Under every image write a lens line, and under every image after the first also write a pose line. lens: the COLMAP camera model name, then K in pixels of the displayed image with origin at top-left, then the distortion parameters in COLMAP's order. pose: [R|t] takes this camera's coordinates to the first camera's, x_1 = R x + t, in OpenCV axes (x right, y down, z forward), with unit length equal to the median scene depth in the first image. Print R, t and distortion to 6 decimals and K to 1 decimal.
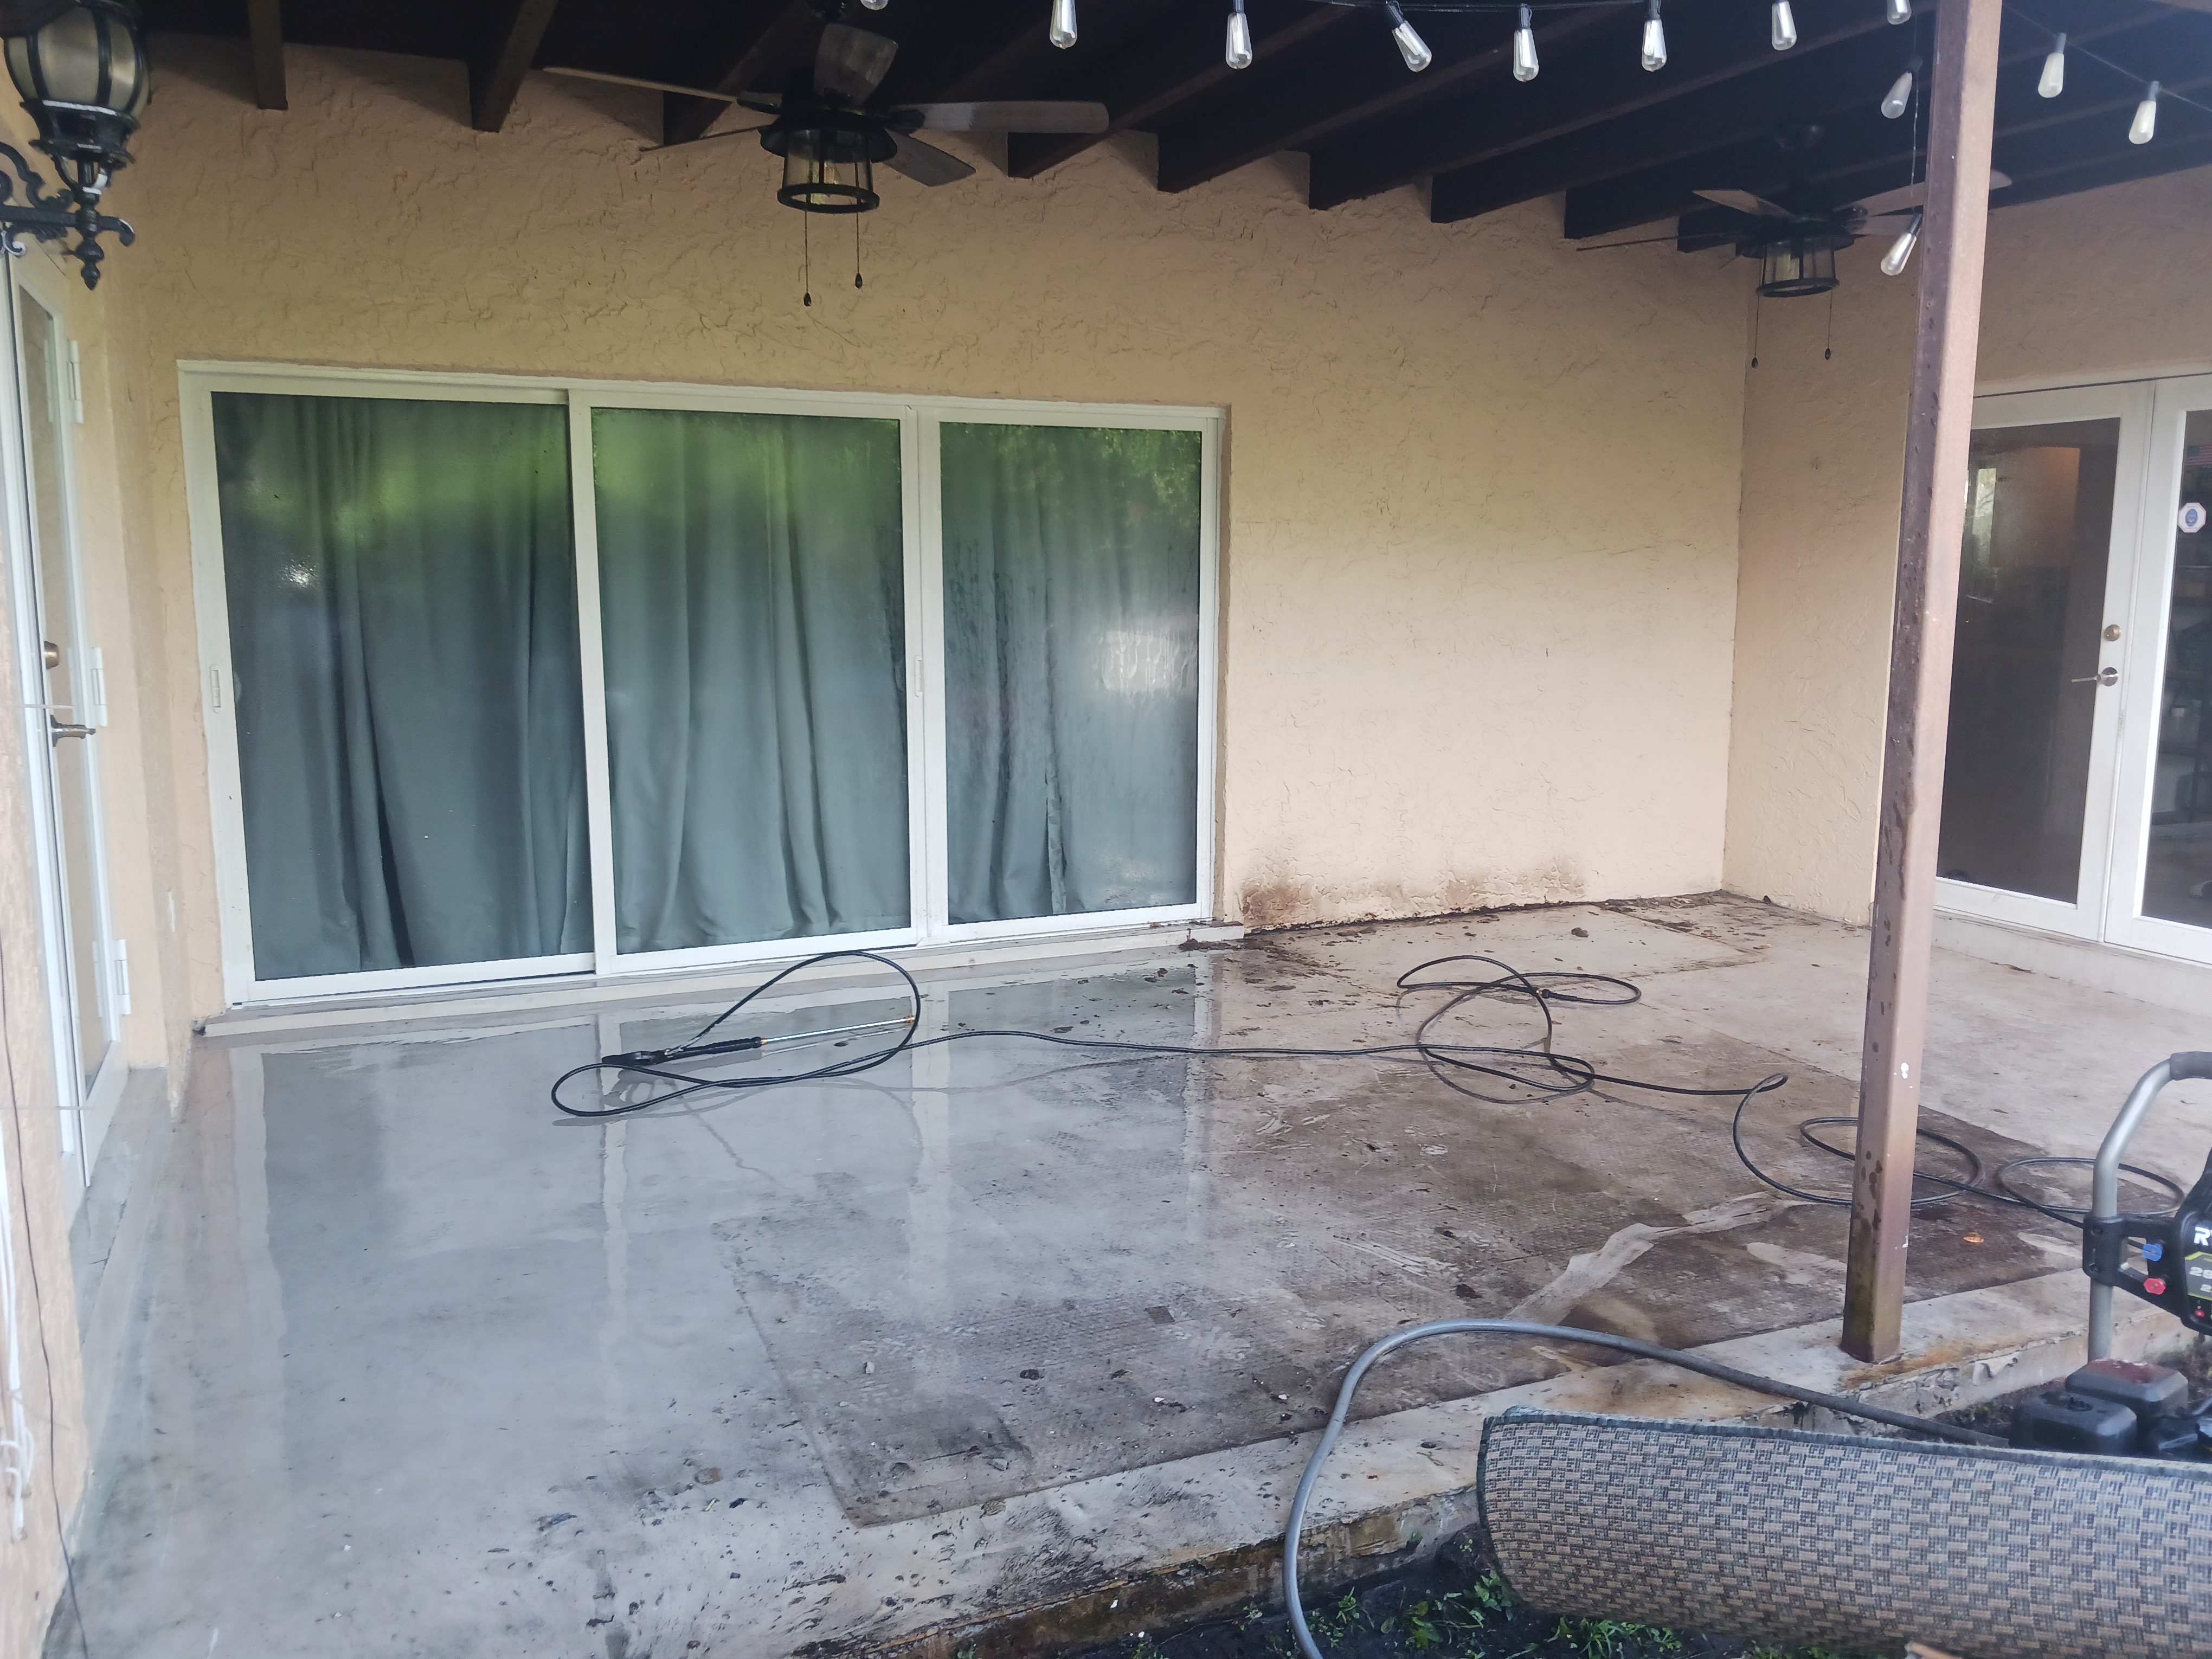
lens RADIAL K [[1736.6, 0, 1099.5], [0, 1736.6, 835.3], [0, 0, 1]] dist [0.014952, -0.009328]
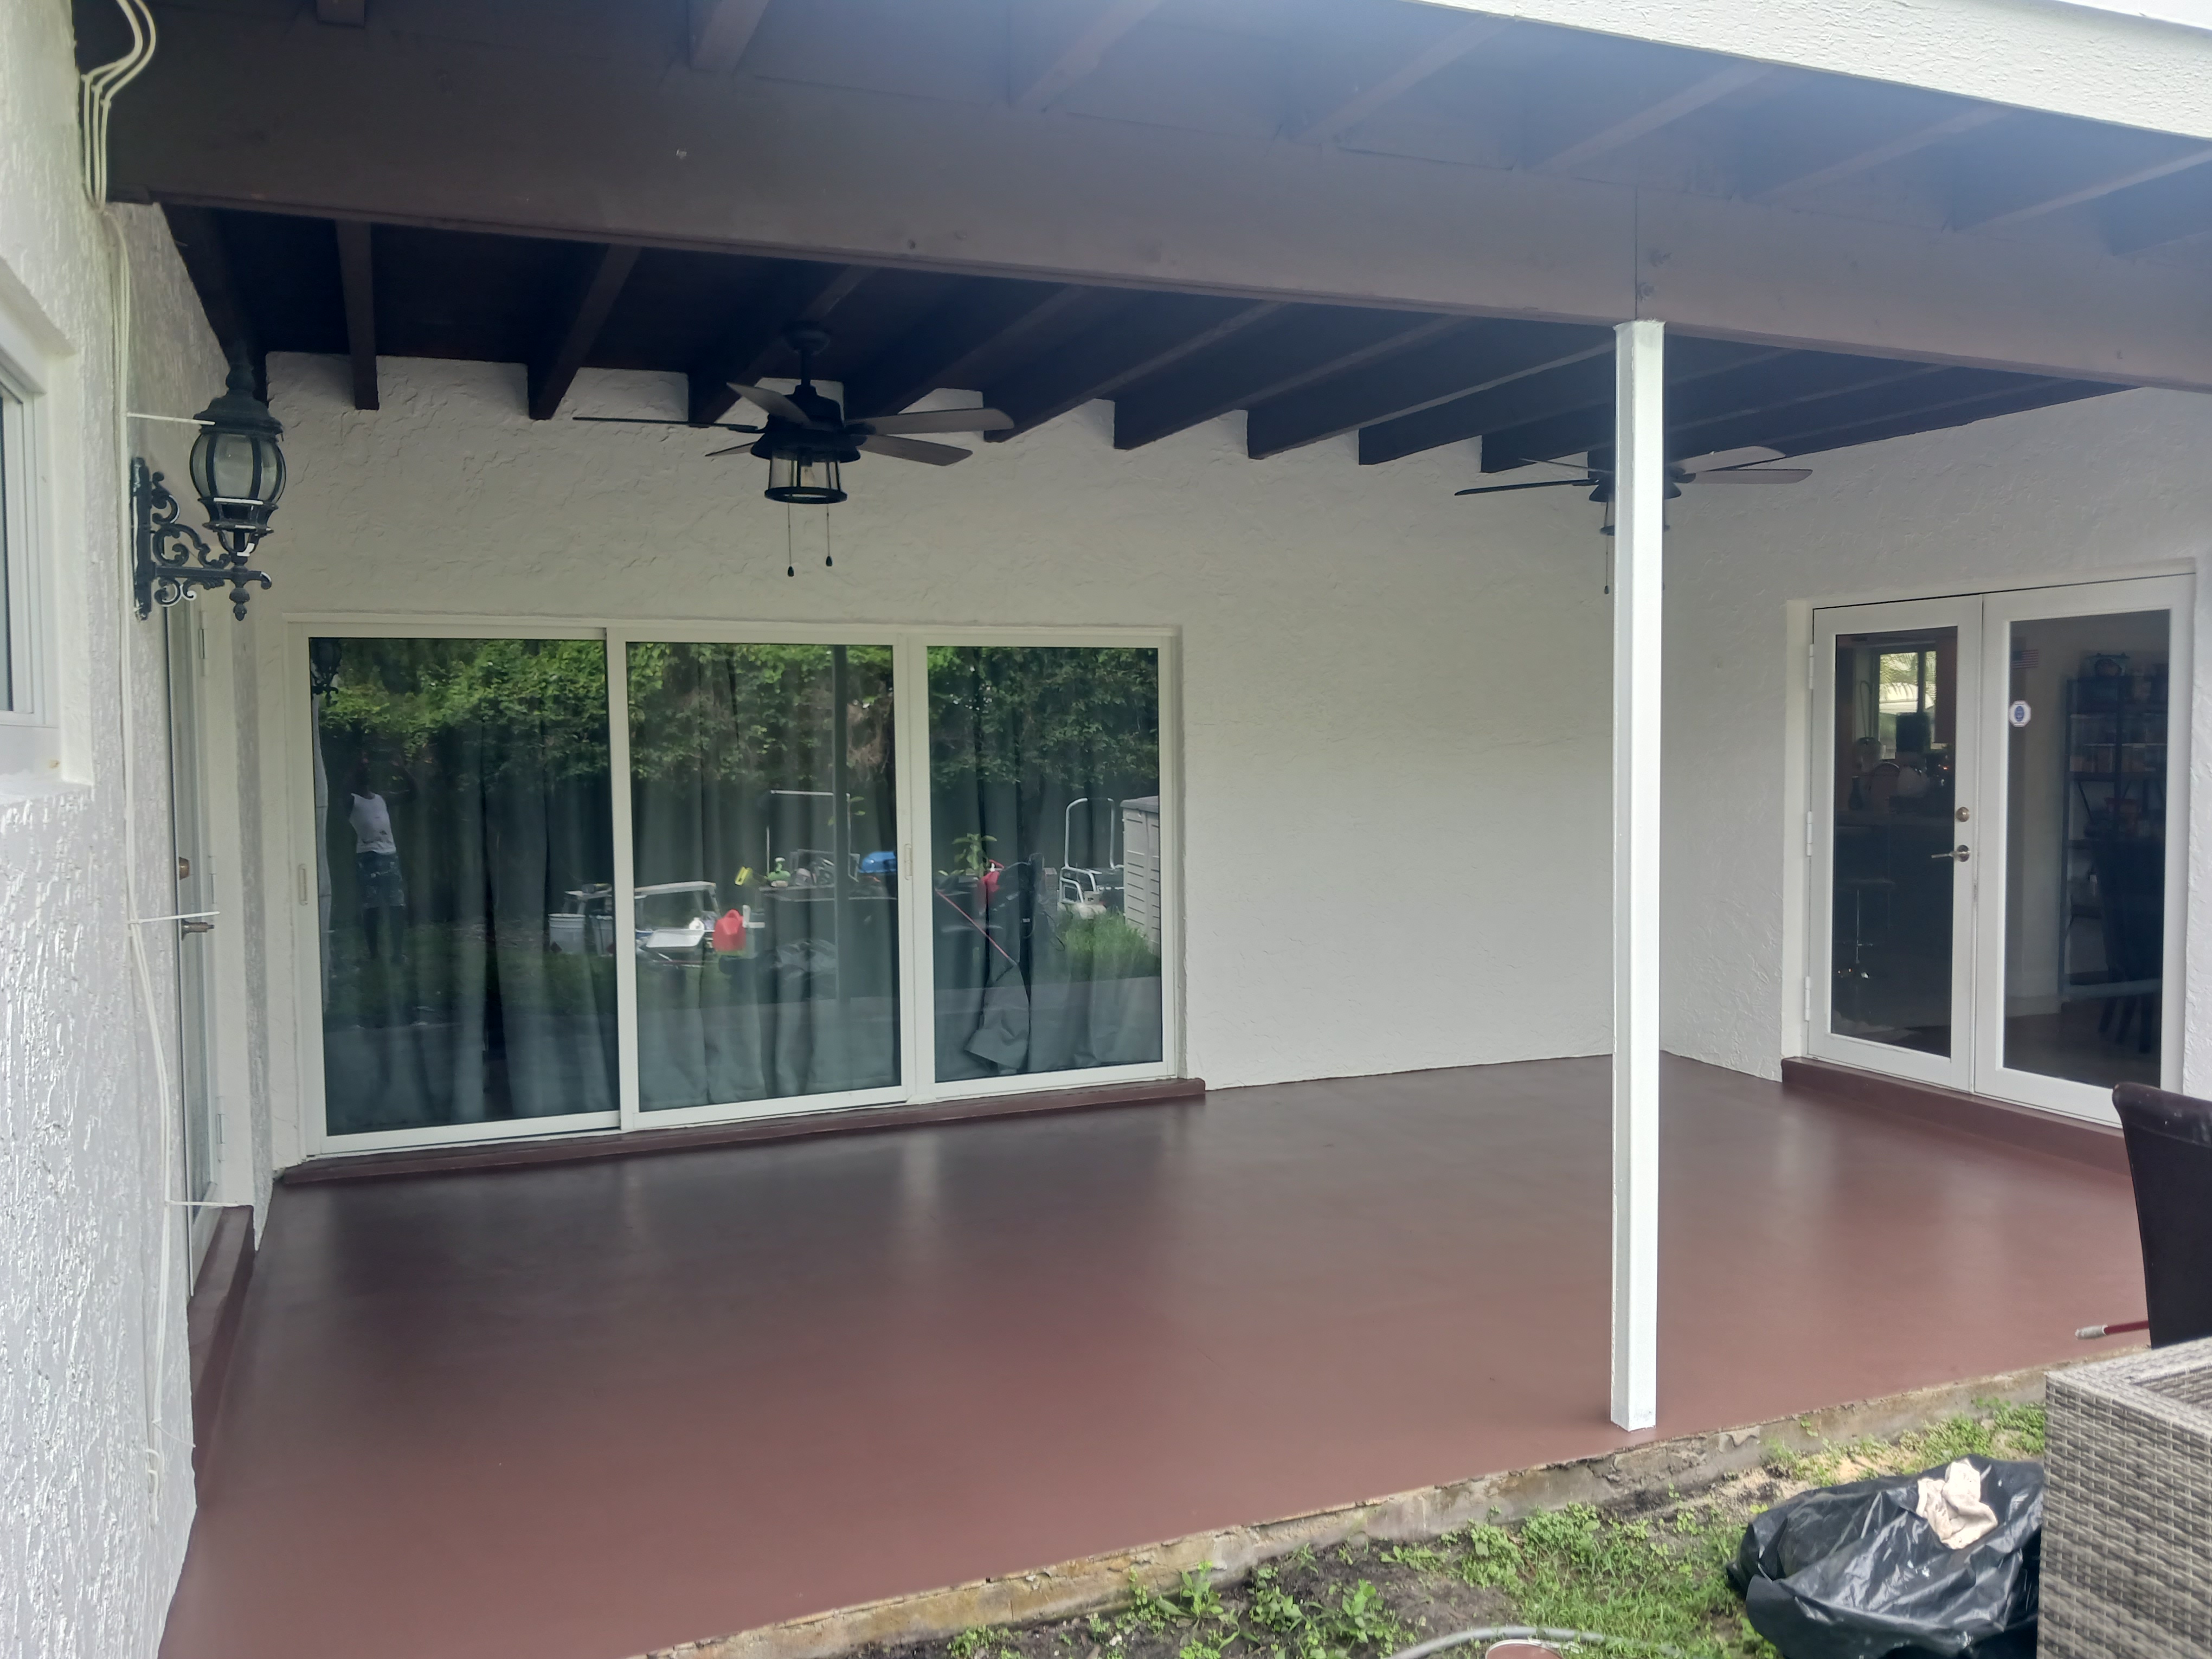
lens RADIAL K [[1727.3, 0, 1106.0], [0, 1727.3, 829.5], [0, 0, 1]] dist [0.003624, 0.001055]
pose [[0.999543, -0.011872, -0.027813, 0.076137], [0.009026, 0.994917, -0.100298, 0.000745], [0.028863, 0.100001, 0.994569, -0.168563]]
